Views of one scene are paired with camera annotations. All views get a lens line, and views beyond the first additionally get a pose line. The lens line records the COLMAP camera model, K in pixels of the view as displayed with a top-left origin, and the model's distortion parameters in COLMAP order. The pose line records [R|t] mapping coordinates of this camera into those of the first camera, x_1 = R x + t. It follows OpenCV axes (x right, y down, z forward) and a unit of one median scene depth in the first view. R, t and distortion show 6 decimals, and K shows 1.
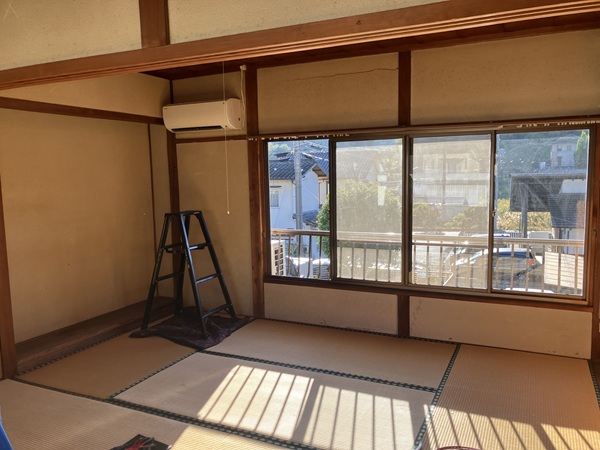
lens RADIAL K [[489.3, 0, 296.1], [0, 489.3, 229.6], [0, 0, 1]] dist [0.011353, 0.002922]
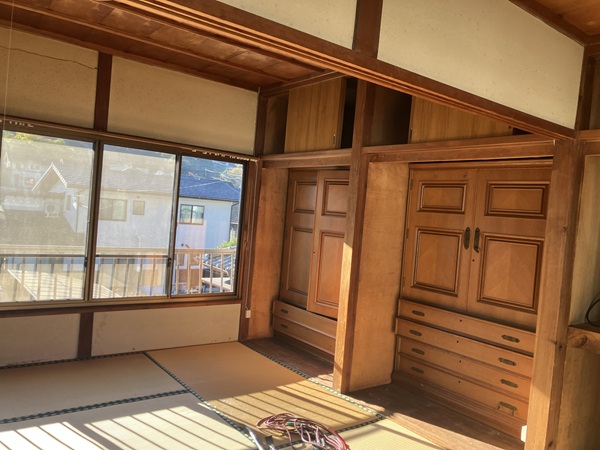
lens RADIAL K [[489.3, 0, 313.4], [0, 489.3, 225.0], [0, 0, 1]] dist [0.011353, 0.002922]
pose [[0.459026, 0.030723, 0.887891, -0.434752], [0.010725, 0.999137, -0.040116, 0.012777], [-0.888358, 0.027937, 0.458301, 0.213050]]
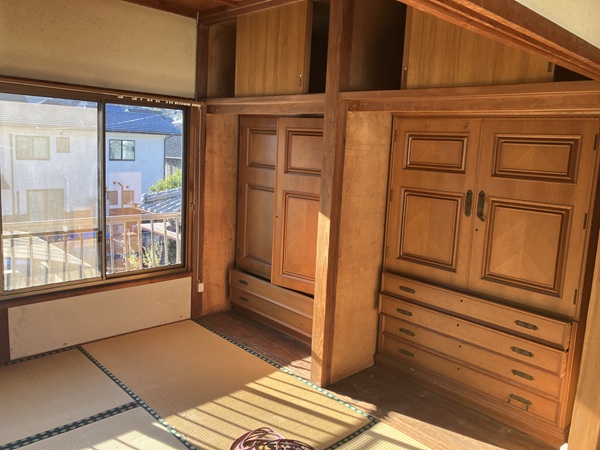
lens RADIAL K [[489.3, 0, 303.7], [0, 489.3, 219.6], [0, 0, 1]] dist [0.011353, 0.002922]
pose [[0.361294, -0.106171, 0.926388, -0.301655], [0.047473, 0.994303, 0.095439, -0.050639], [-0.931243, 0.009497, 0.364276, 0.329777]]
